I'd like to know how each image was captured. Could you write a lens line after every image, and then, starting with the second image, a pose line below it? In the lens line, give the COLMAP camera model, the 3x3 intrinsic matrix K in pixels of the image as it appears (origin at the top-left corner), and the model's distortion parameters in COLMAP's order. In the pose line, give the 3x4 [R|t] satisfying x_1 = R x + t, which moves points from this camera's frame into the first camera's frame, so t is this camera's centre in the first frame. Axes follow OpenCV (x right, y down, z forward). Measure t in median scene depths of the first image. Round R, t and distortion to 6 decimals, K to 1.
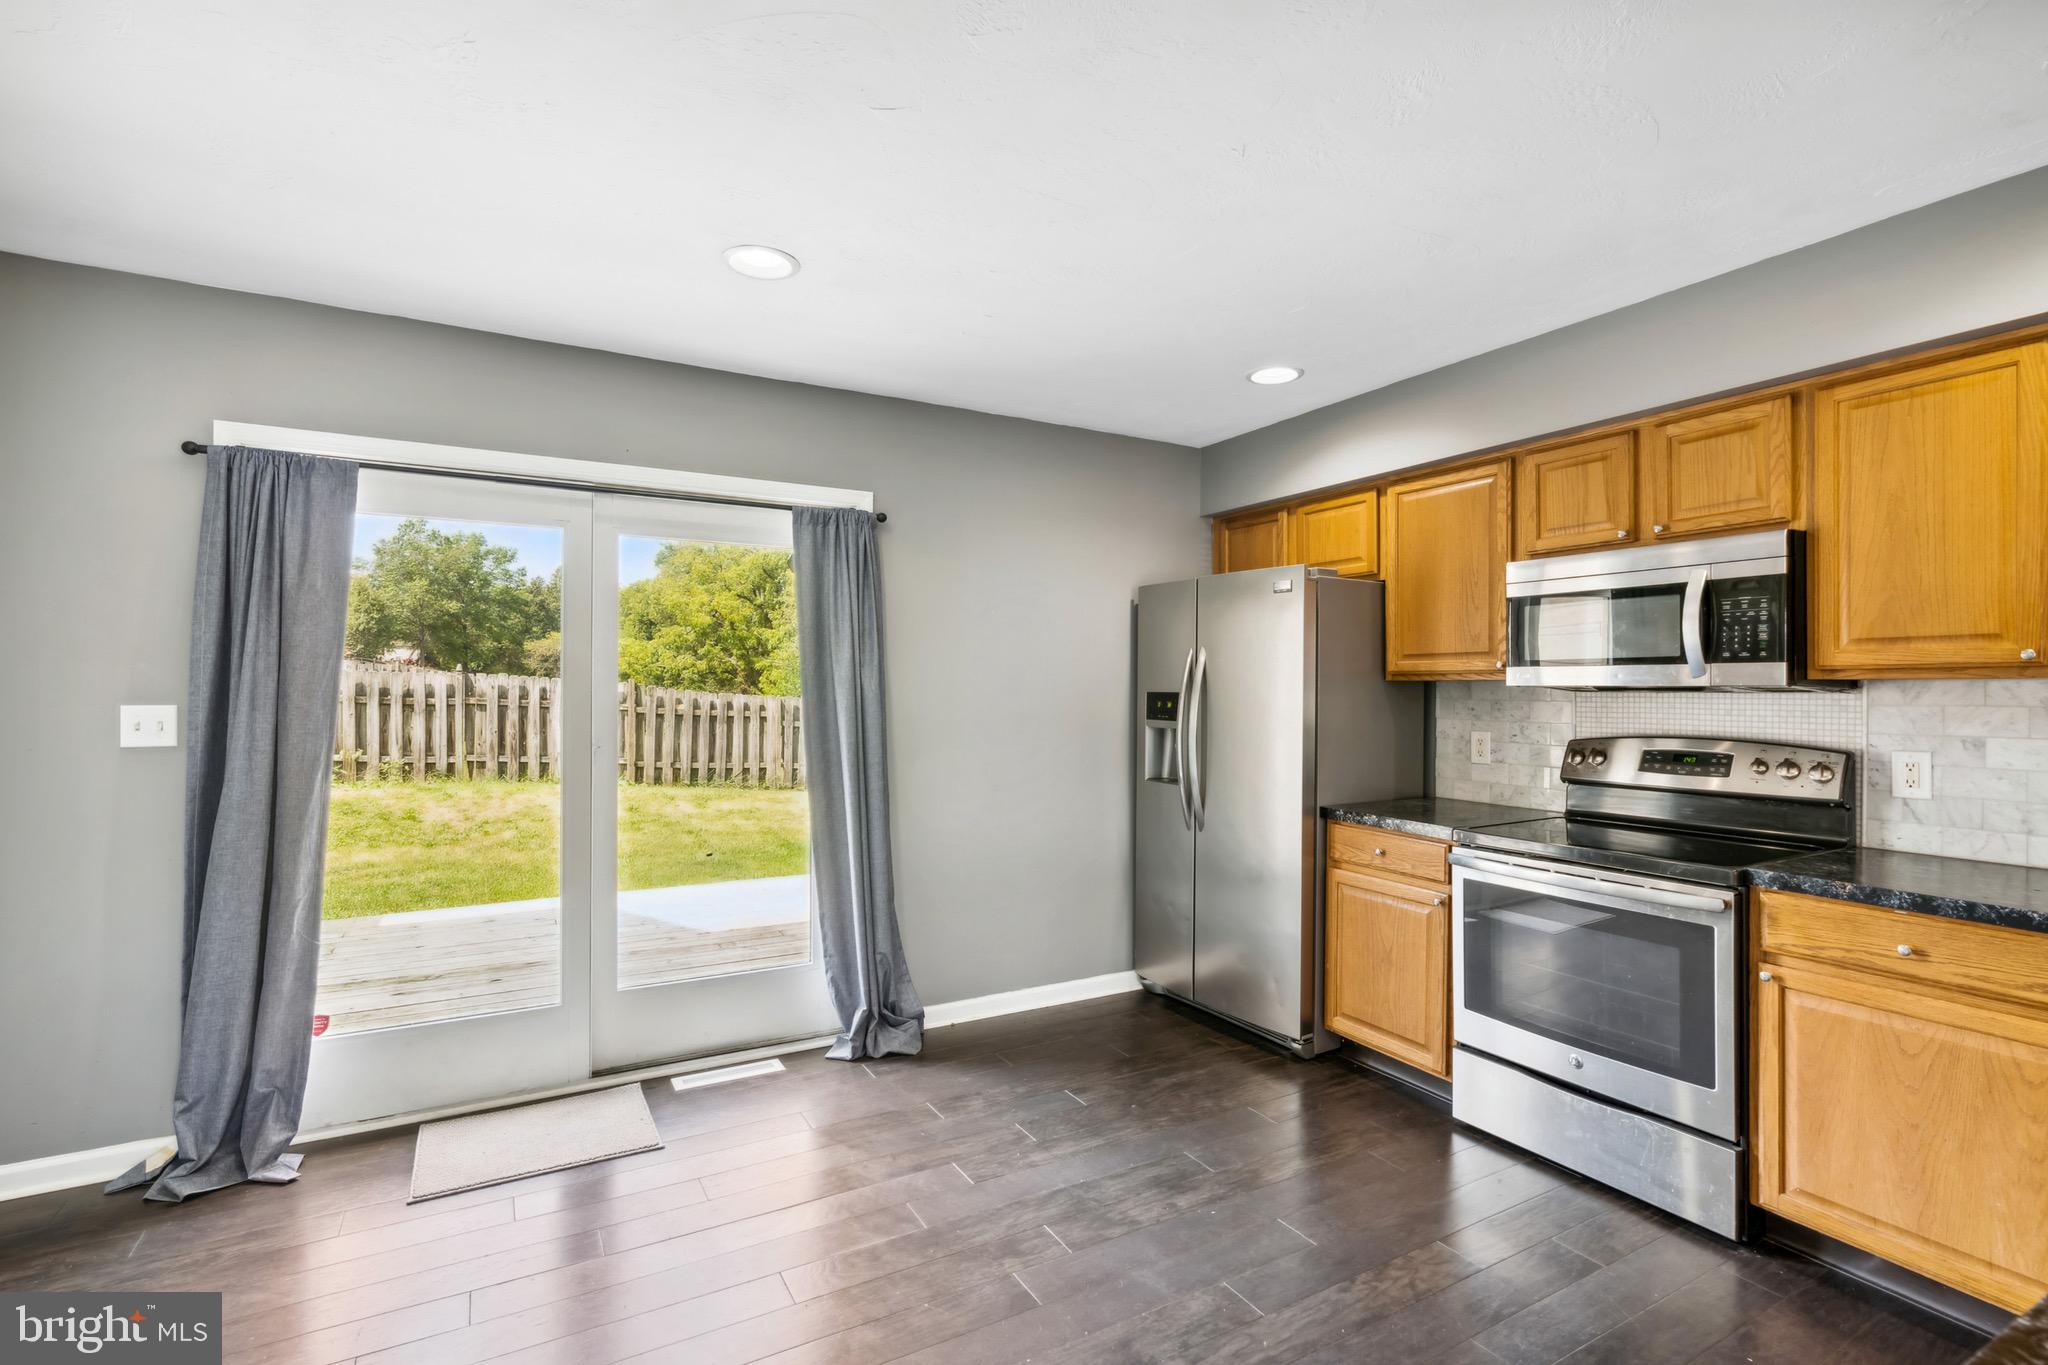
lens RADIAL K [[954.2, 0, 1079.1], [0, 954.2, 694.4], [0, 0, 1]] dist [0.003328, 0.000337]
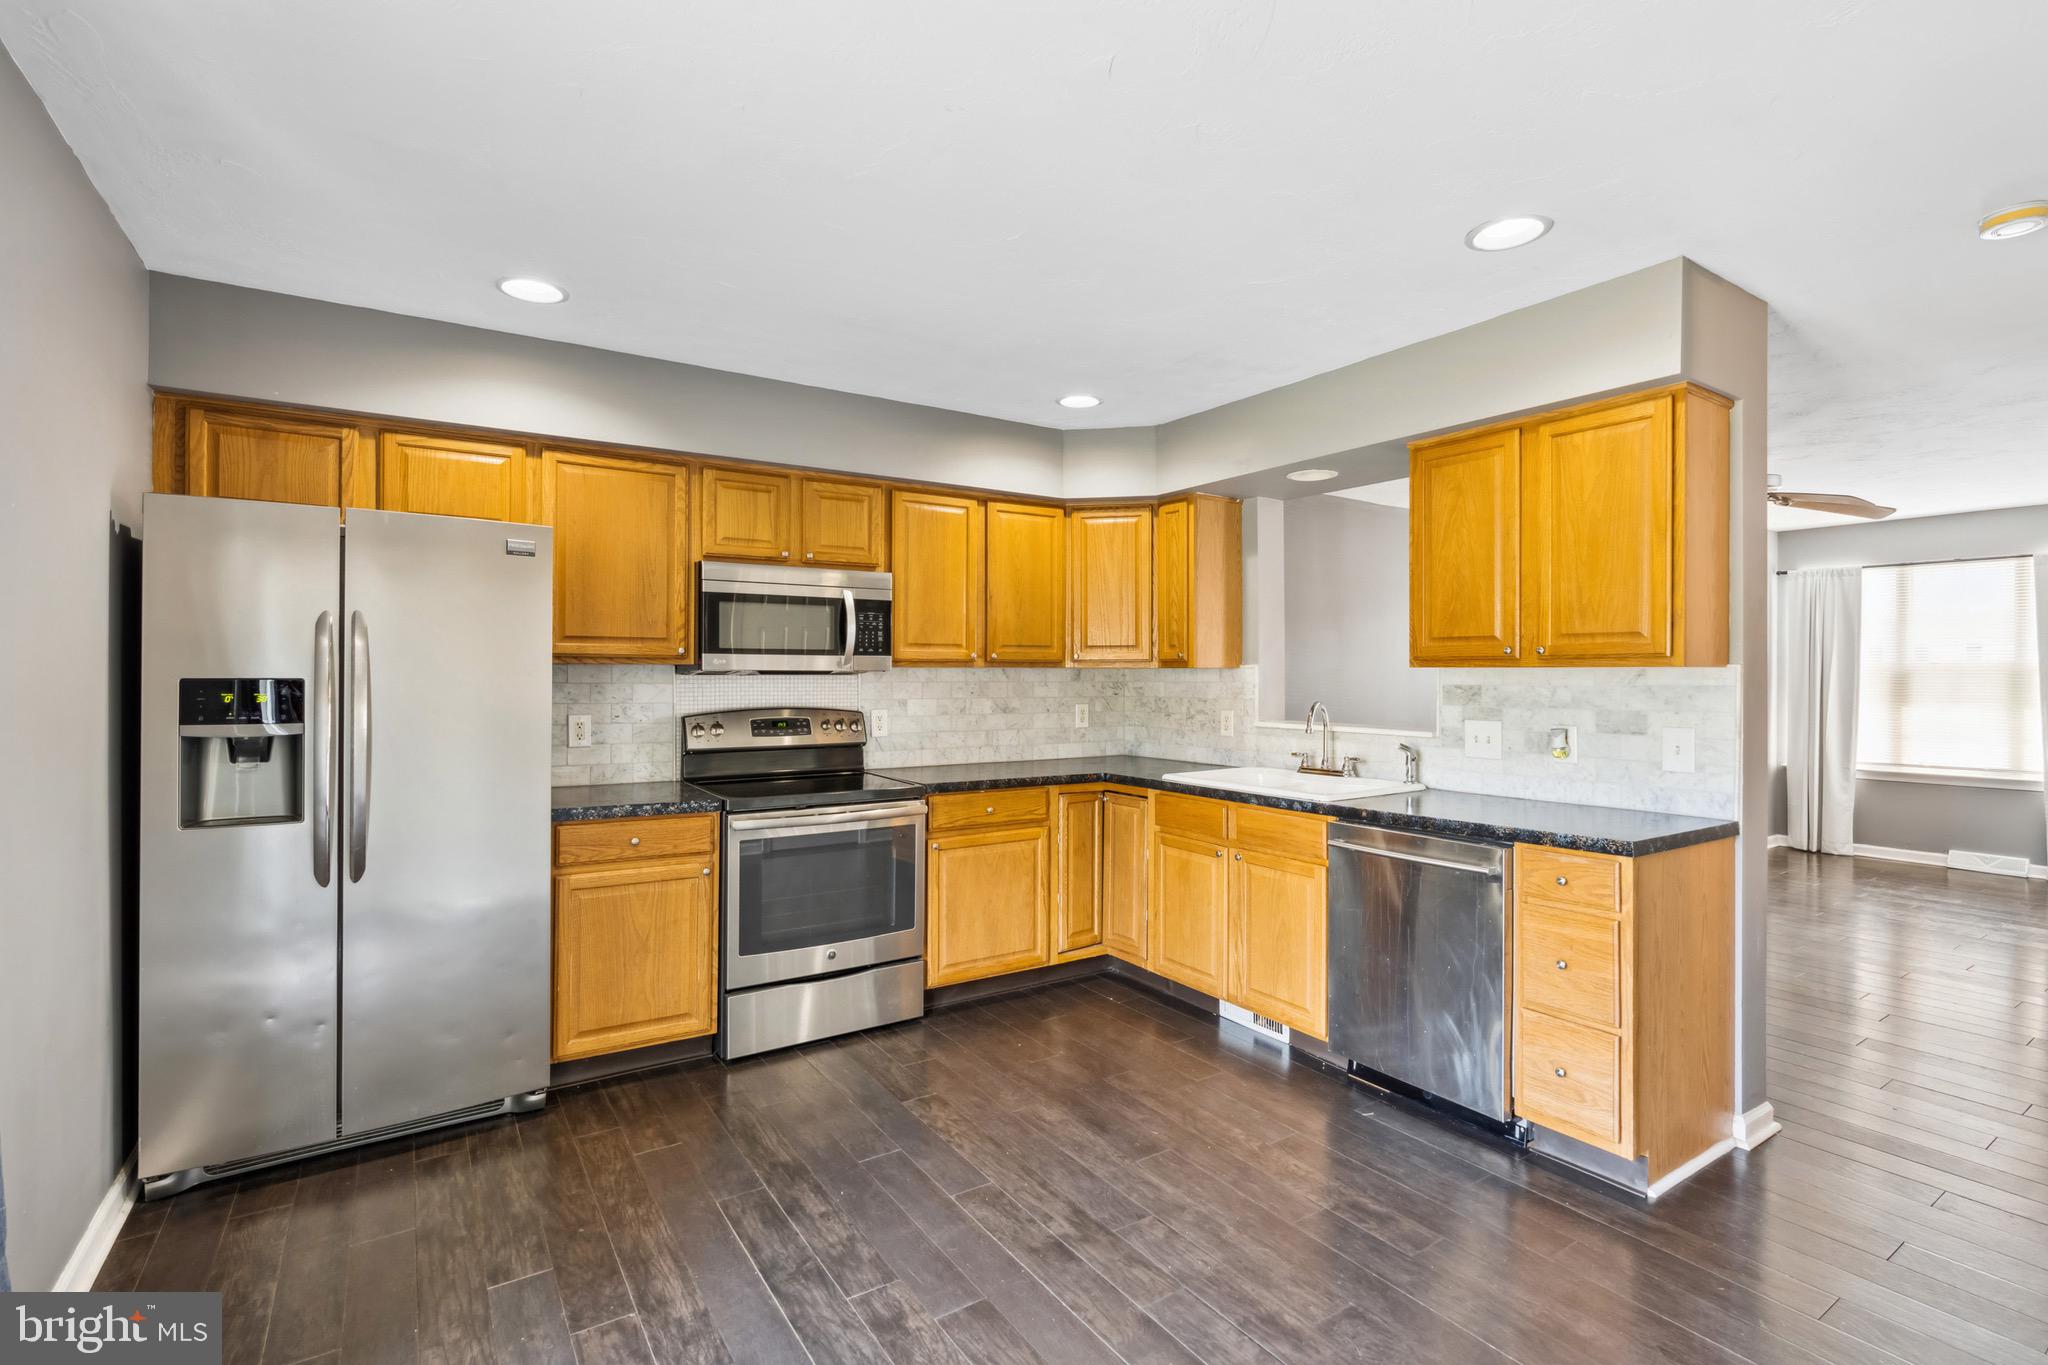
lens RADIAL K [[944.4, 0, 1019.8], [0, 944.4, 673.9], [0, 0, 1]] dist [-0.001790, -0.000143]
pose [[-0.028946, -0.002696, 0.999577, -0.748910], [0.003642, 0.999989, 0.002803, -0.006704], [-0.999574, 0.003721, -0.028936, 0.731597]]
